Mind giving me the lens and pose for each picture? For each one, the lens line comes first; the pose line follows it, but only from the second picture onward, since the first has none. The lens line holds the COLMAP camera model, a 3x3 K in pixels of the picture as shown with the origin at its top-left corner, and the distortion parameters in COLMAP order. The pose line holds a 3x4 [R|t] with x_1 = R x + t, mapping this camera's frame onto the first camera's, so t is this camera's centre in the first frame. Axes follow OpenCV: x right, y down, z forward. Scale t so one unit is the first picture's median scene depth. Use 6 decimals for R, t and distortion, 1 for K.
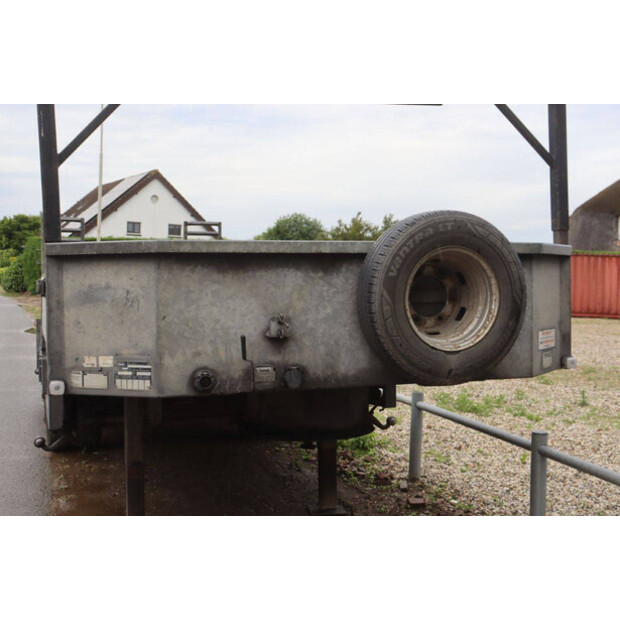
lens RADIAL K [[836.4, 0, 315.7], [0, 836.4, 310.5], [0, 0, 1]] dist [0.032353, 0.070228]
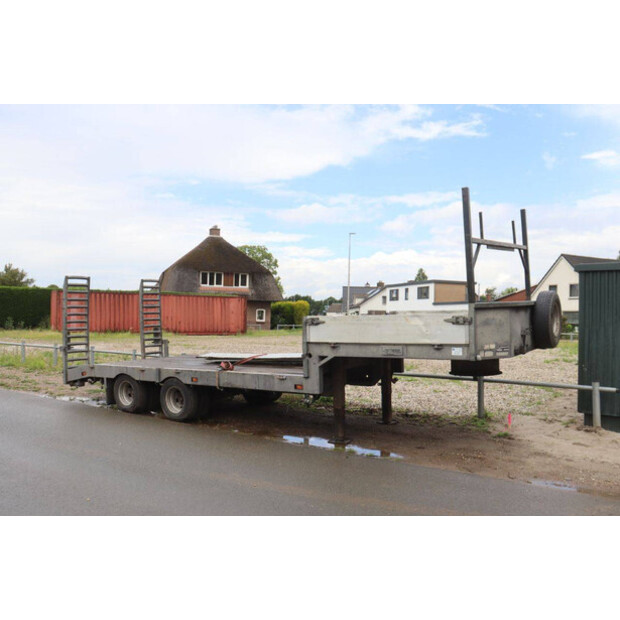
lens RADIAL K [[585.8, 0, 313.4], [0, 585.8, 291.1], [0, 0, 1]] dist [-0.092959, 0.006567]
pose [[0.800233, 0.002940, 0.599682, -1.792045], [0.039207, 0.997592, -0.057209, -0.032195], [-0.598406, 0.069292, 0.798191, -0.162341]]
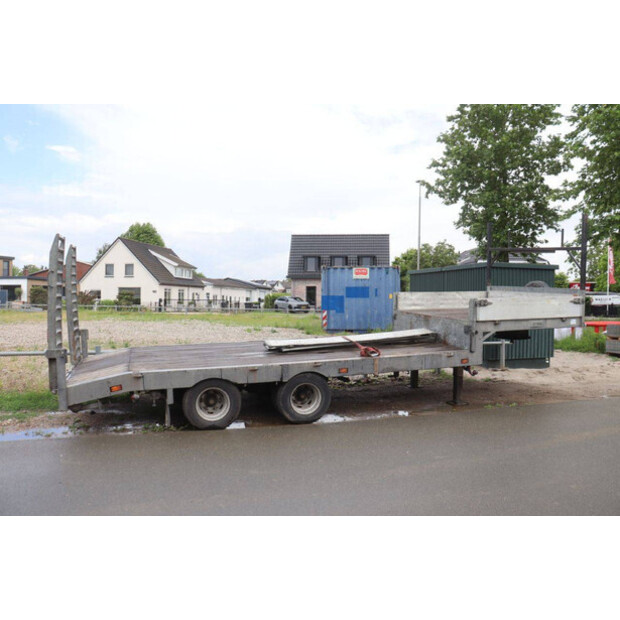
lens RADIAL K [[510.9, 0, 322.2], [0, 510.9, 310.1], [0, 0, 1]] dist [-0.187328, 0.182553]
pose [[-0.031737, -0.060919, 0.997638, -2.608587], [0.030957, 0.997602, 0.061902, -0.166817], [-0.999017, 0.032849, -0.029775, 2.306739]]
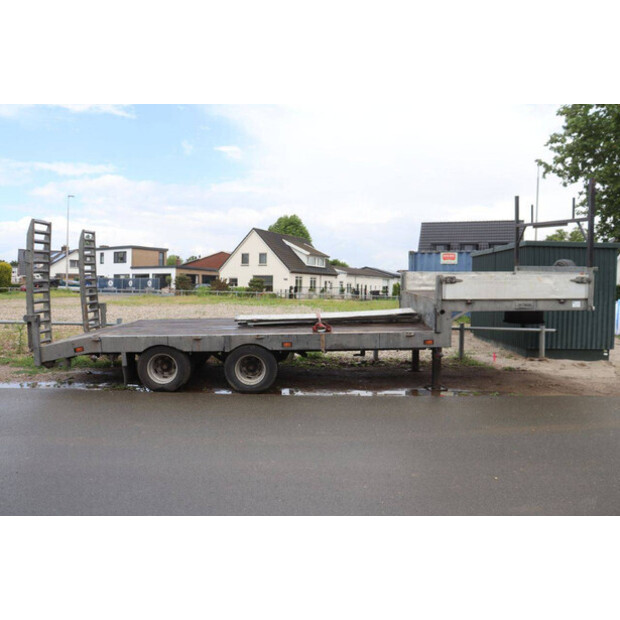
lens RADIAL K [[510.9, 0, 322.2], [0, 510.9, 310.1], [0, 0, 1]] dist [-0.187328, 0.182553]
pose [[0.267200, -0.077592, 0.960512, -2.543791], [0.034044, 0.996891, 0.071060, -0.084324], [-0.963040, 0.013712, 0.269011, 1.512513]]
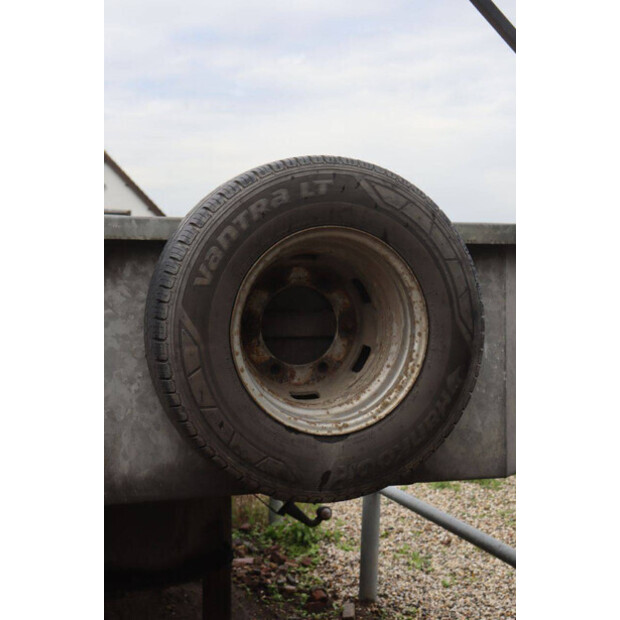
lens RADIAL K [[1029.8, 0, 310.0], [0, 1029.8, 310.0], [0, 0, 1]] dist [0.171940, 0.090706]
pose [[0.999966, 0.005122, -0.006412, 0.152206], [-0.005241, 0.999813, -0.018613, -0.014852], [0.006316, 0.018646, 0.999806, 0.373406]]
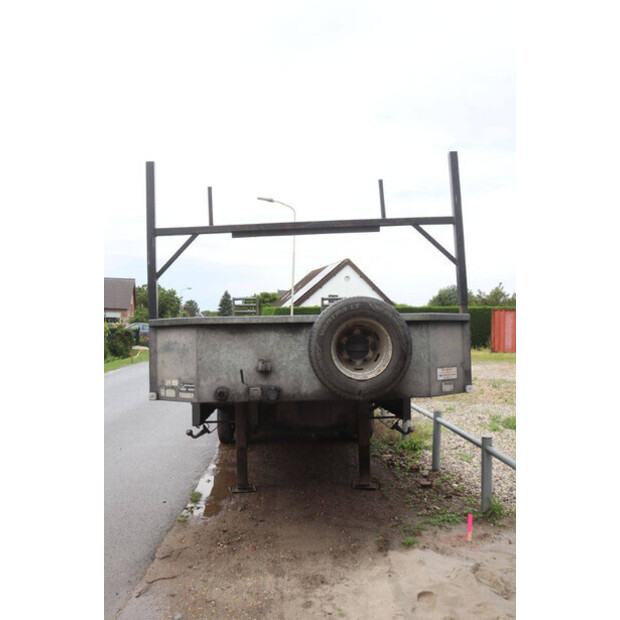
lens RADIAL K [[607.6, 0, 298.9], [0, 607.6, 309.8], [0, 0, 1]] dist [-0.085674, 0.020622]
pose [[0.957396, -0.020907, -0.288020, 0.390677], [-0.001391, 0.997030, -0.076998, 0.002320], [0.288775, 0.074118, 0.954524, -0.205514]]
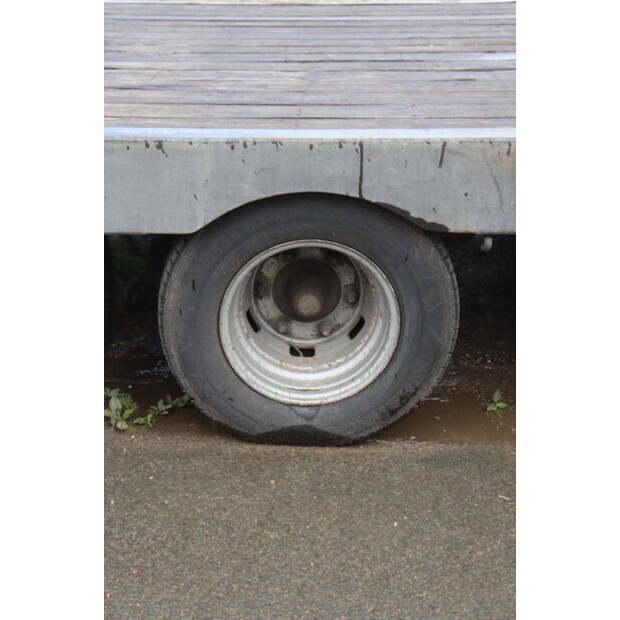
lens RADIAL K [[1001.9, 0, 298.3], [0, 1001.9, 309.9], [0, 0, 1]] dist [0.167939, 0.062182]
pose [[0.293927, -0.371296, 0.880764, -1.439226], [0.015558, 0.923204, 0.383995, -0.008411], [-0.955701, -0.099164, 0.277131, 2.469051]]
